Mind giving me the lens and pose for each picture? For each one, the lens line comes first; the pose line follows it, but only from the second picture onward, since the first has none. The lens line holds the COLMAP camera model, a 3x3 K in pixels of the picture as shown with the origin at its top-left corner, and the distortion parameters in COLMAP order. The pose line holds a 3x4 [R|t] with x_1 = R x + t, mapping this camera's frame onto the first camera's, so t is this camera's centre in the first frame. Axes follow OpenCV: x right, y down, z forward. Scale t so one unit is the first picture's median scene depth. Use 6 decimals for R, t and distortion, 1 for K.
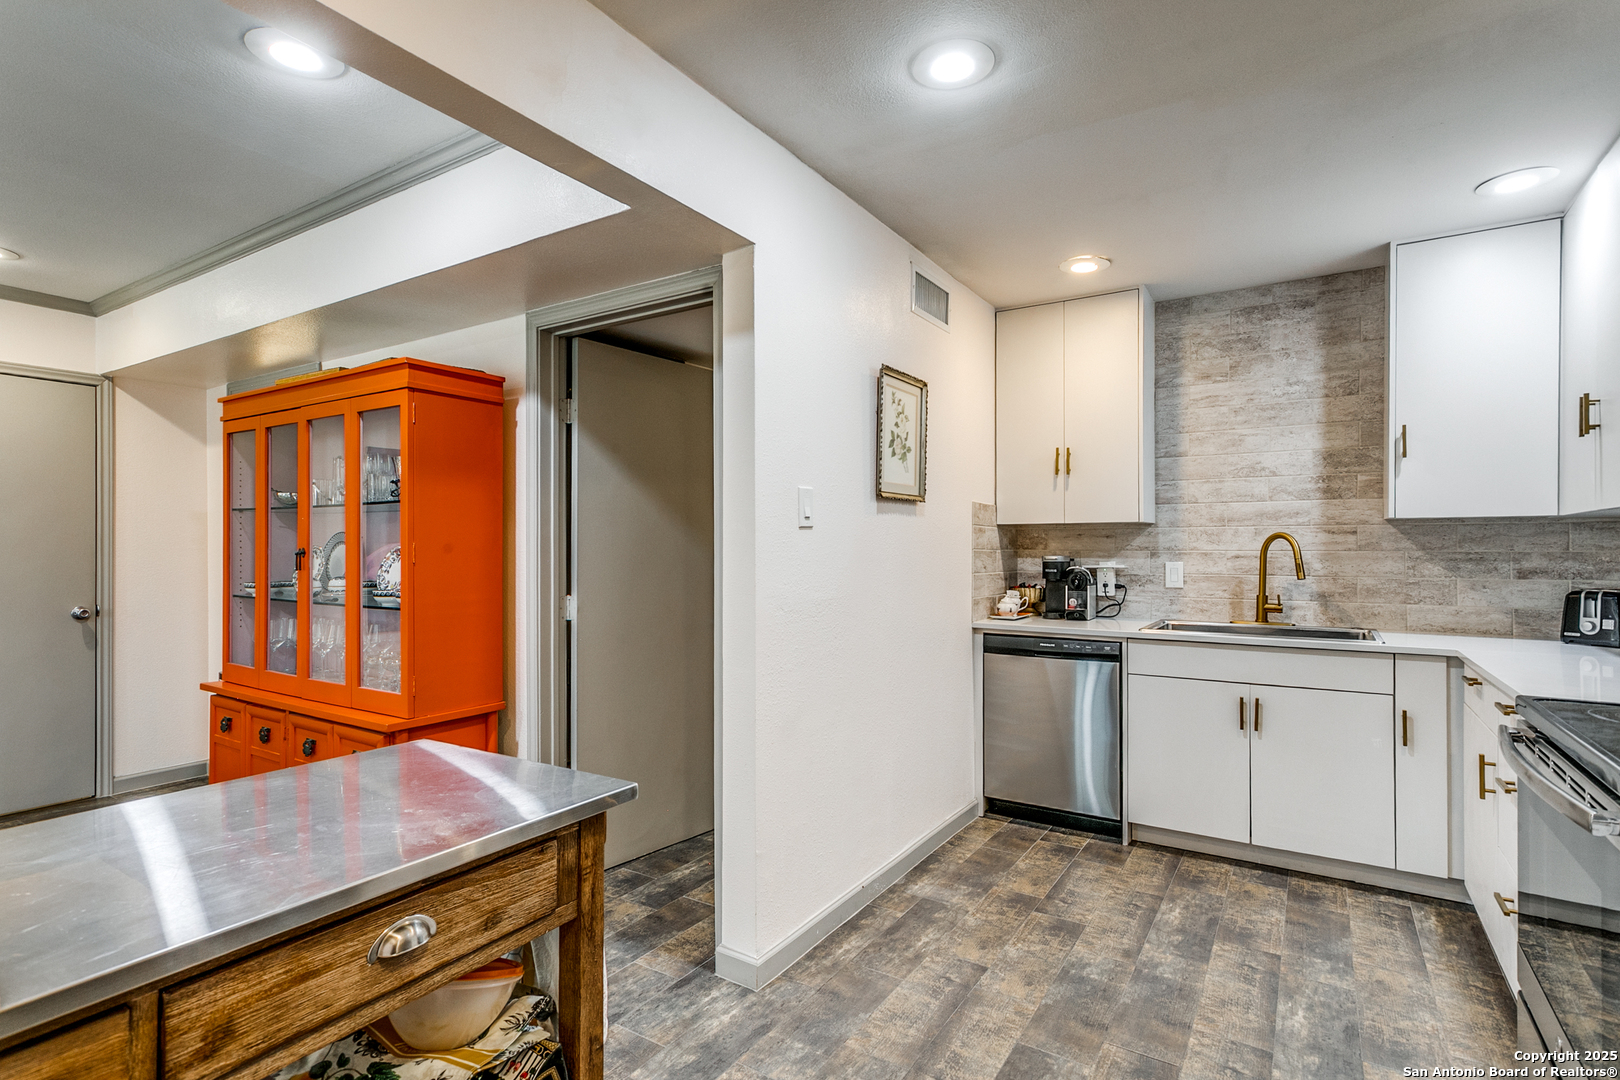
lens RADIAL K [[800.8, 0, 814.5], [0, 800.8, 546.6], [0, 0, 1]] dist [-0.002873, 0.000767]
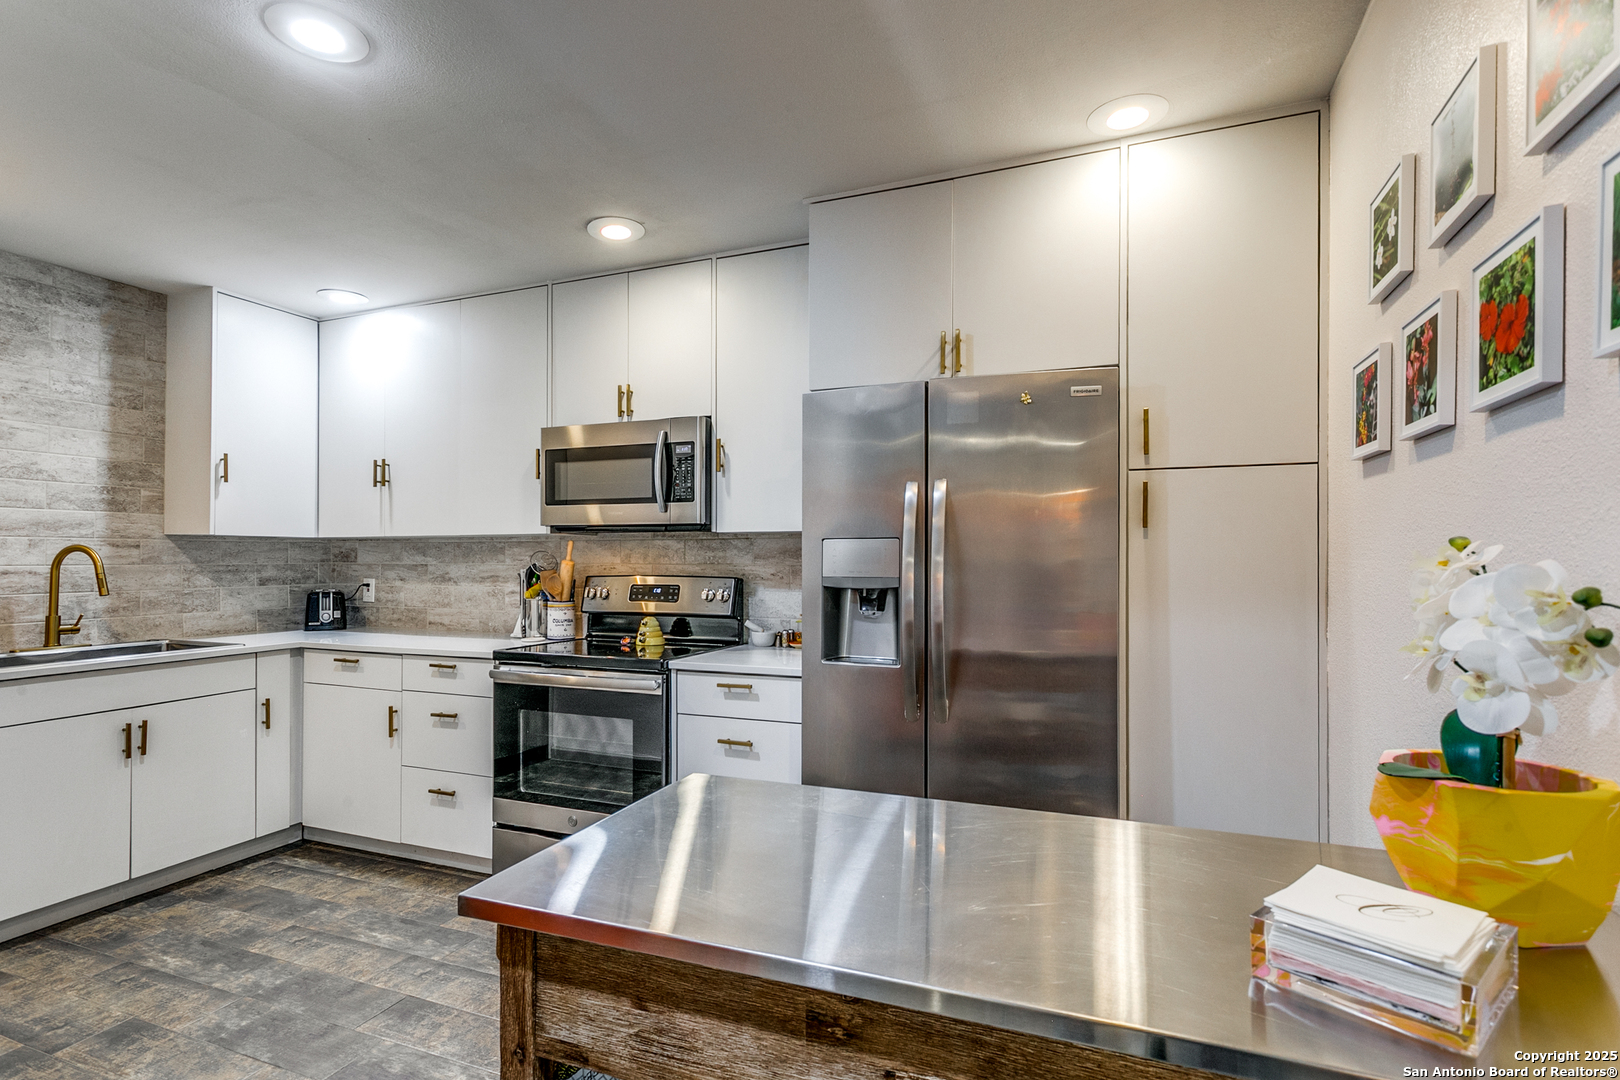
lens RADIAL K [[800.8, 0, 812.0], [0, 800.8, 546.4], [0, 0, 1]] dist [-0.002873, 0.000767]
pose [[-0.212469, 0.014229, 0.977064, -0.506407], [-0.002395, 0.999883, -0.015082, -0.004478], [-0.977165, -0.005545, -0.212410, 0.394328]]
